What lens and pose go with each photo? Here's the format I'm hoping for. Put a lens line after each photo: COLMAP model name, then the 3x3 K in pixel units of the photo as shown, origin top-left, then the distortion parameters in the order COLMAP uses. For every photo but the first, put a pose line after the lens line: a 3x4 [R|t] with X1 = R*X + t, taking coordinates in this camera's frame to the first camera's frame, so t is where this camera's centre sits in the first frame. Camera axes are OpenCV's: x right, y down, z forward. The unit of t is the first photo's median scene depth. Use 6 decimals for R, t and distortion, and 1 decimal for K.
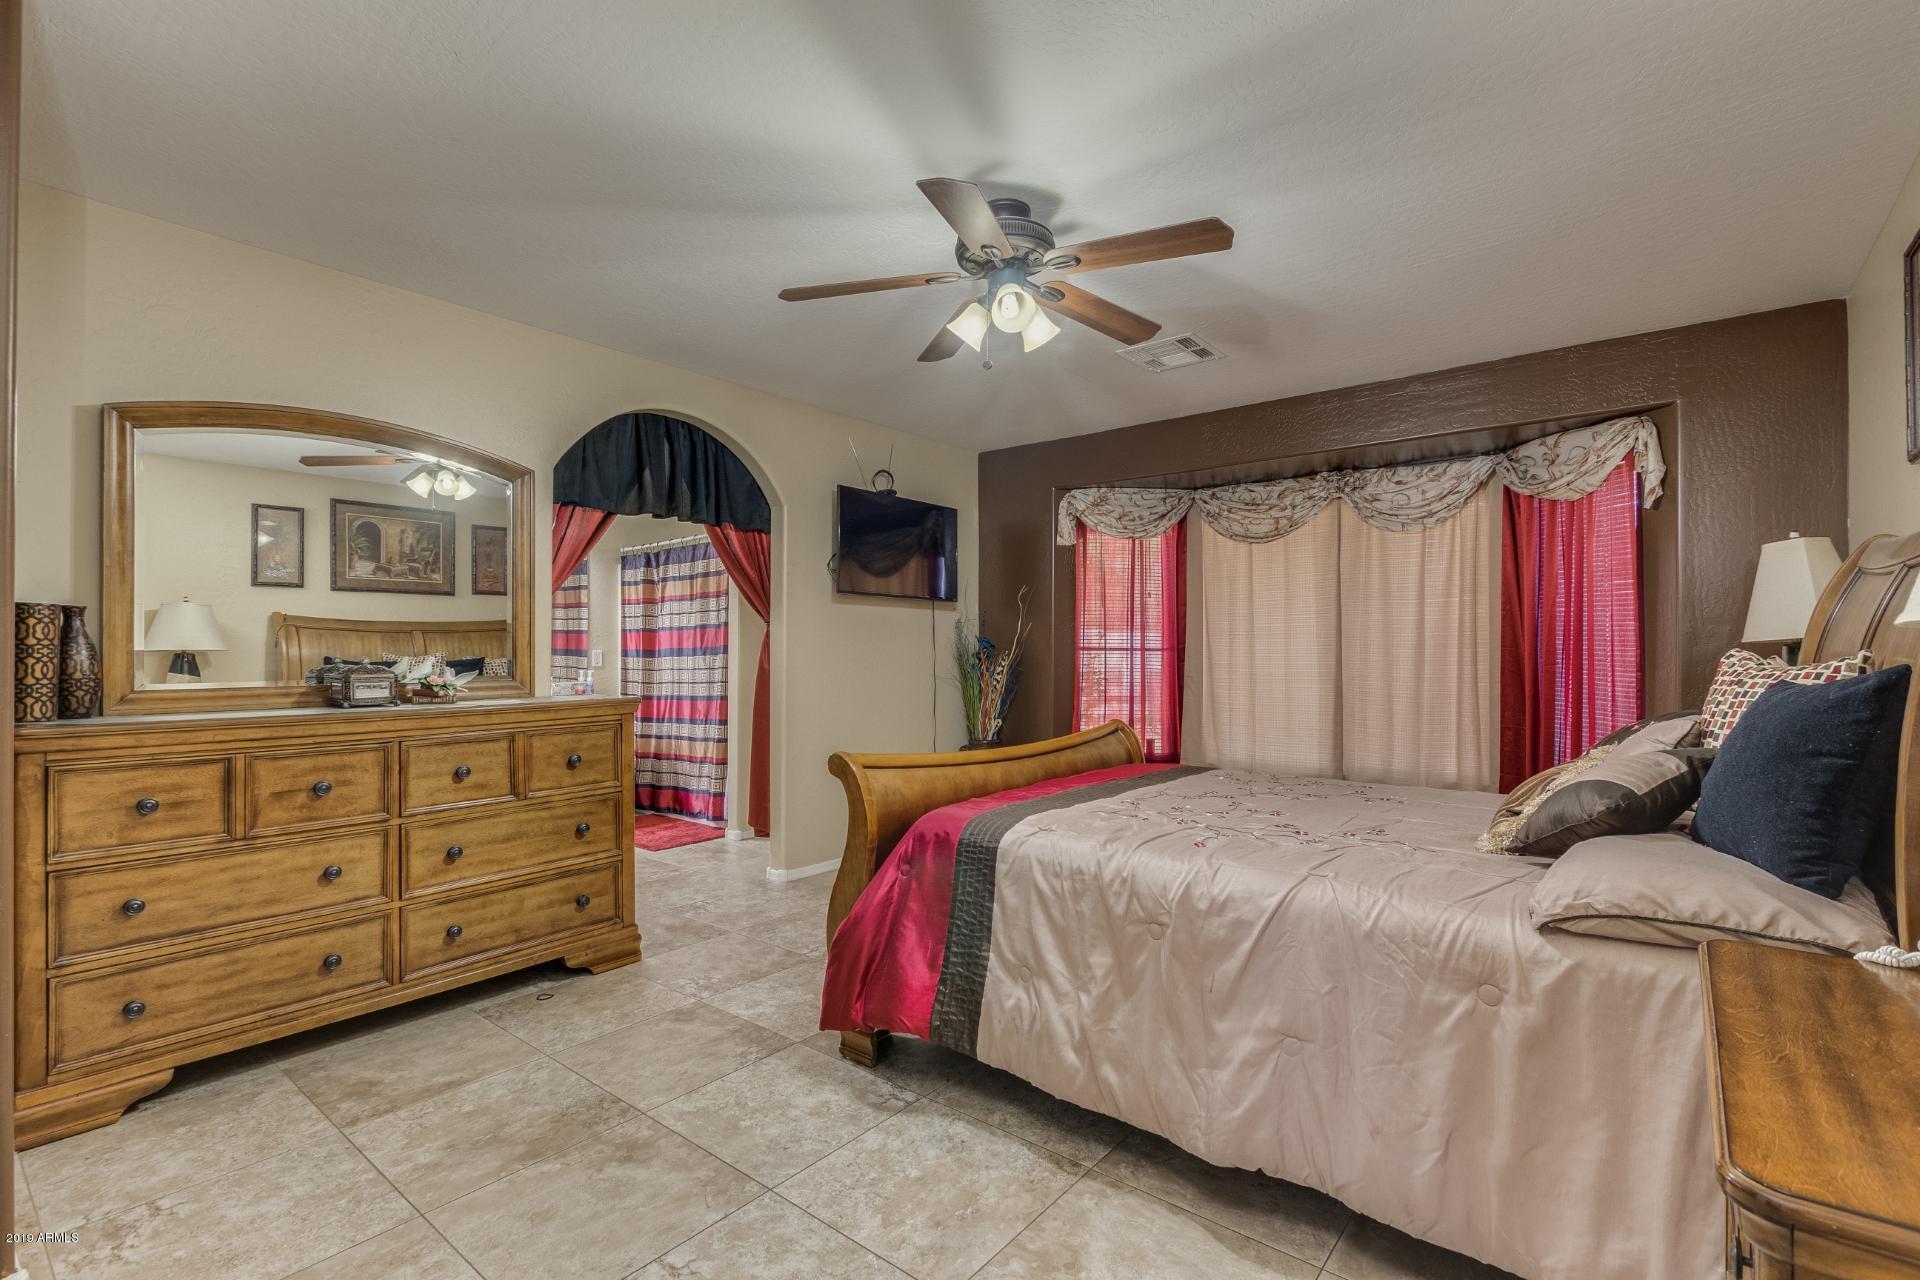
lens RADIAL K [[880.0, 0, 965.8], [0, 880.0, 641.1], [0, 0, 1]] dist [0.003650, -0.000289]
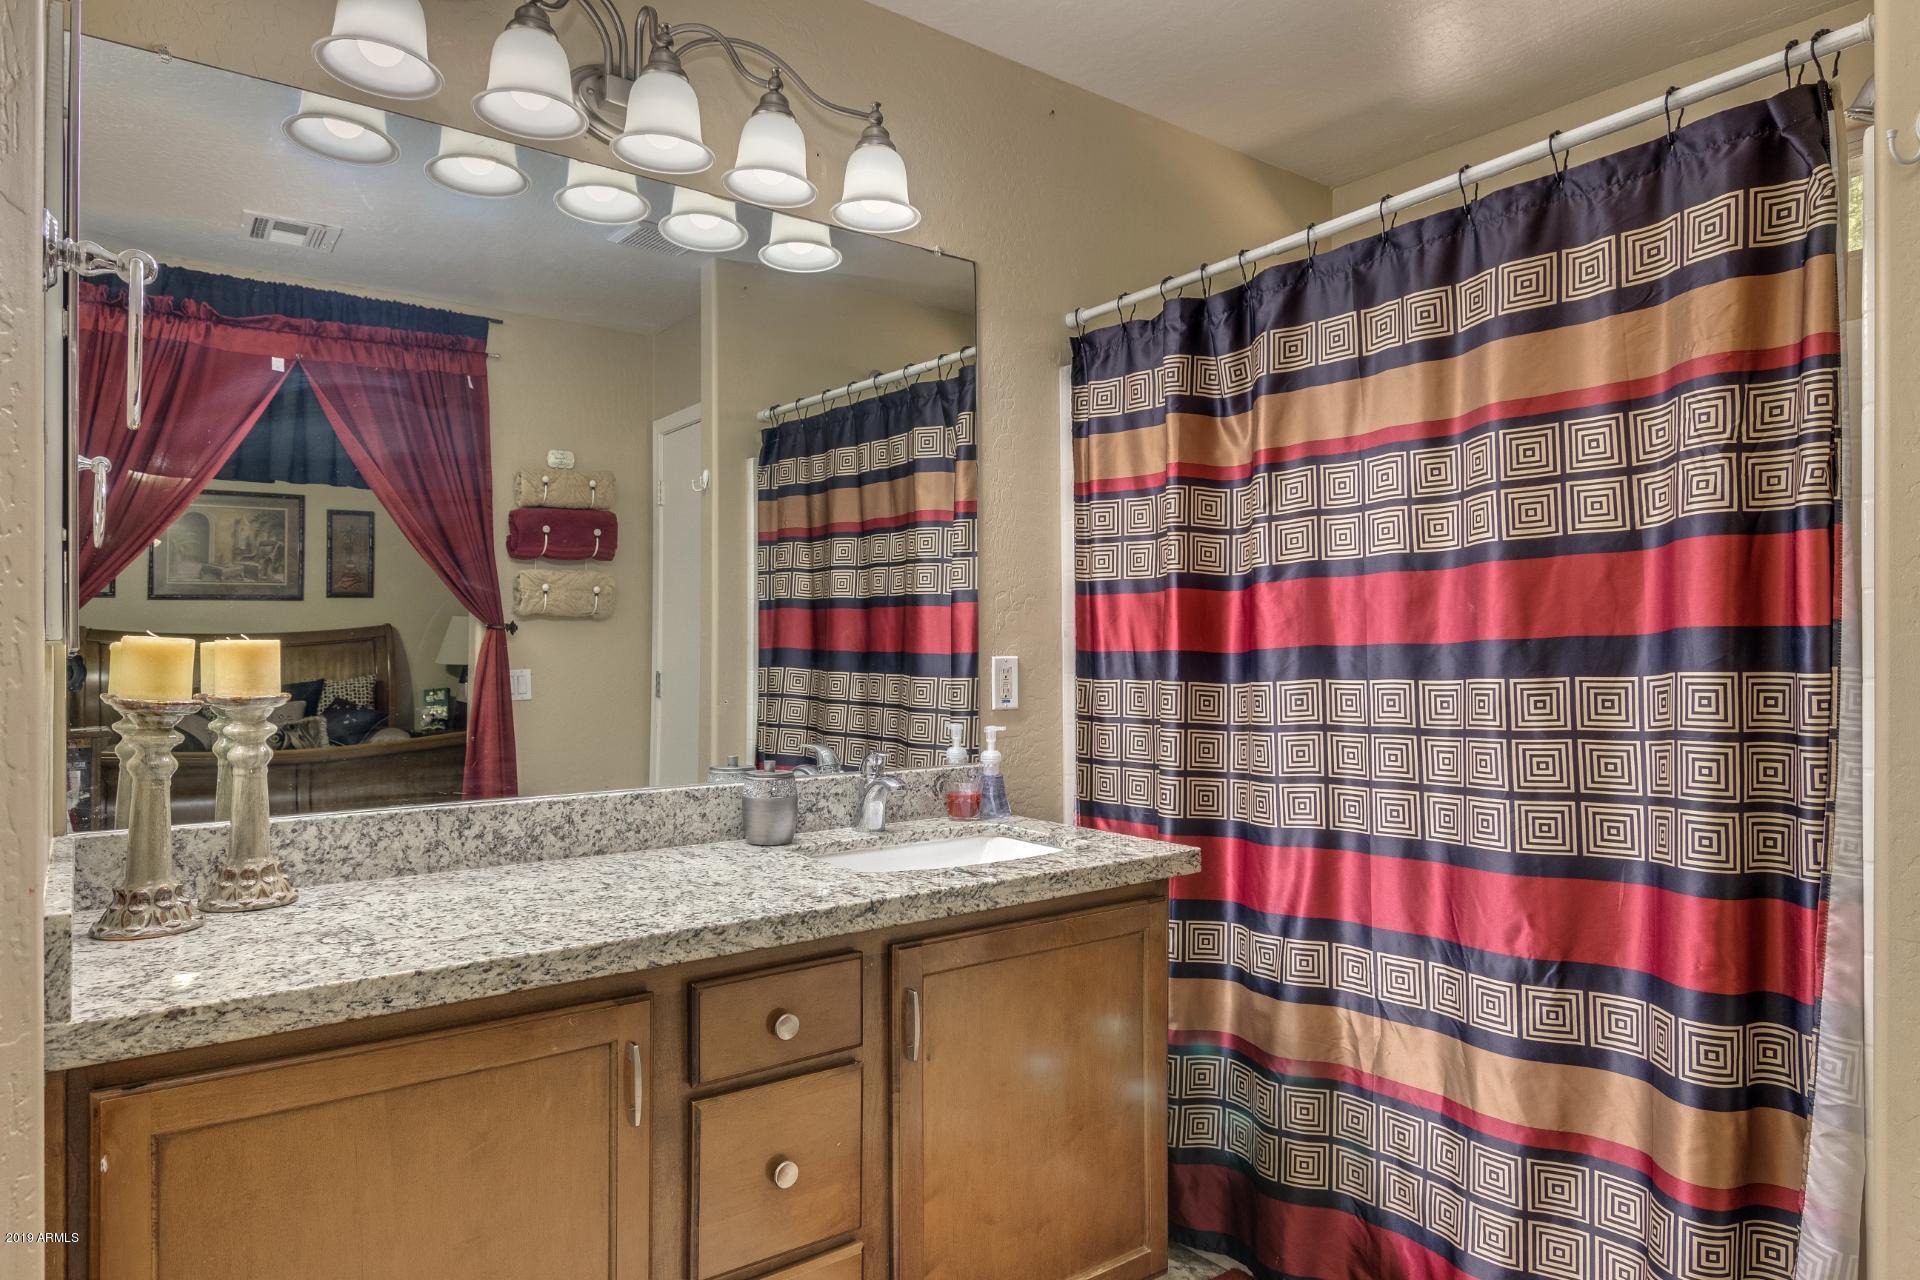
lens RADIAL K [[1183.7, 0, 958.7], [0, 1183.7, 641.1], [0, 0, 1]] dist [0.003029, 0.000159]
pose [[0.970408, -0.006374, -0.241386, -0.337984], [0.006065, 0.999980, -0.002025, 0.006406], [0.241394, 0.000501, 0.970427, 0.612762]]
